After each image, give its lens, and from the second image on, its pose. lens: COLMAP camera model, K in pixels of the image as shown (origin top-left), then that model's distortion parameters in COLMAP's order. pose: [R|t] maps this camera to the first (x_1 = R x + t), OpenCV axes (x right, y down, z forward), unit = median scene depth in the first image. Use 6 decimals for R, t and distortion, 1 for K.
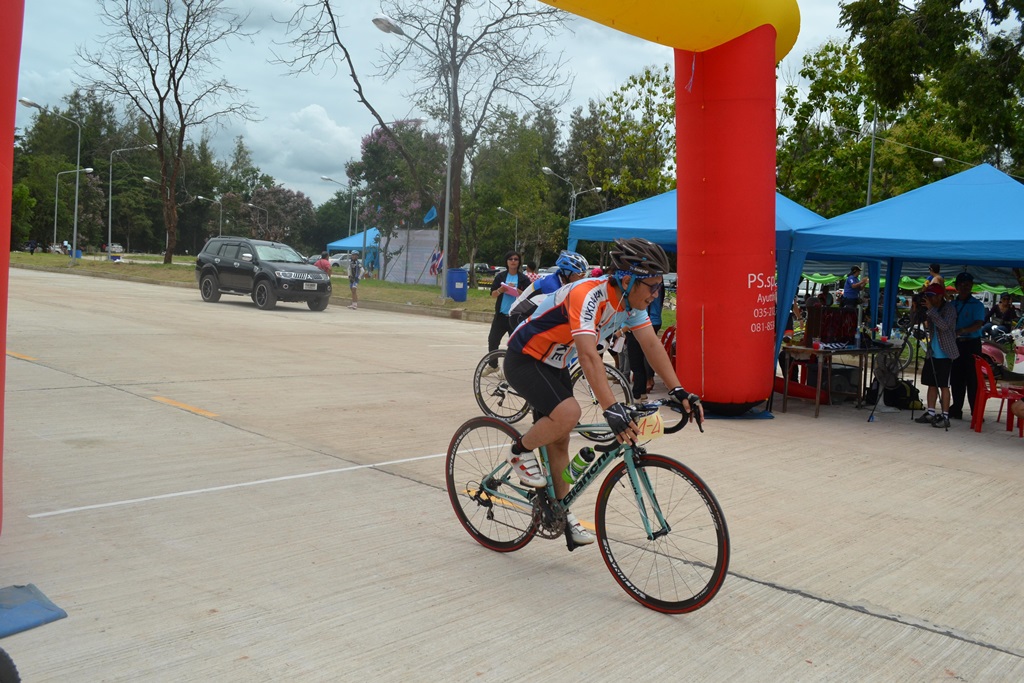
lens RADIAL K [[900.5, 0, 509.1], [0, 900.5, 355.5], [0, 0, 1]] dist [-0.079409, 0.016436]
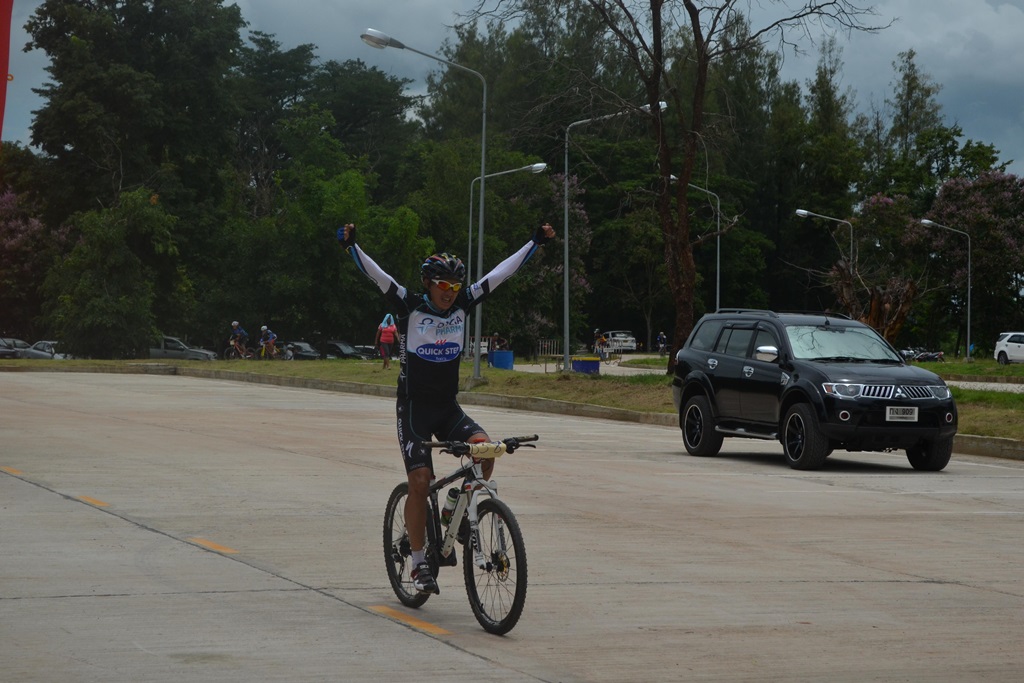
lens RADIAL K [[2352.2, 0, 505.5], [0, 2352.2, 337.6], [0, 0, 1]] dist [0.037817, 0.037386]
pose [[0.889221, -0.045235, -0.455237, 0.162260], [-0.006594, 0.993729, -0.111624, 0.019101], [0.457431, 0.102260, 0.883346, -0.135405]]
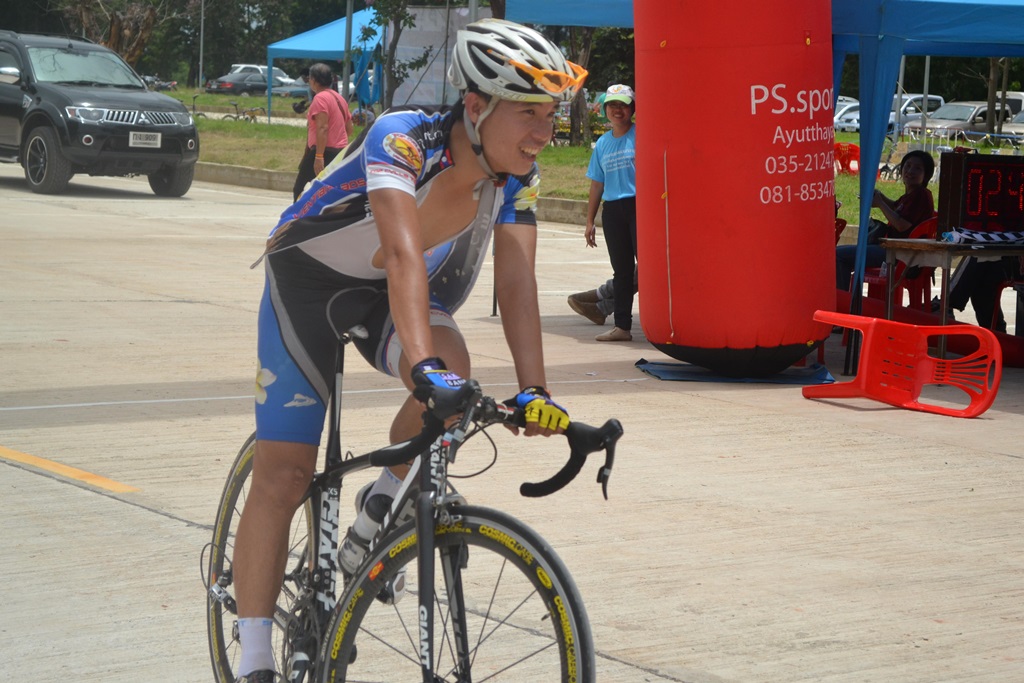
lens RADIAL K [[2352.2, 0, 505.5], [0, 2352.2, 337.6], [0, 0, 1]] dist [0.037817, 0.037386]
pose [[0.988667, 0.003162, -0.150089, 0.157074], [-0.003006, 0.999995, 0.001266, 0.022301], [0.150092, -0.000800, 0.988672, -0.146050]]
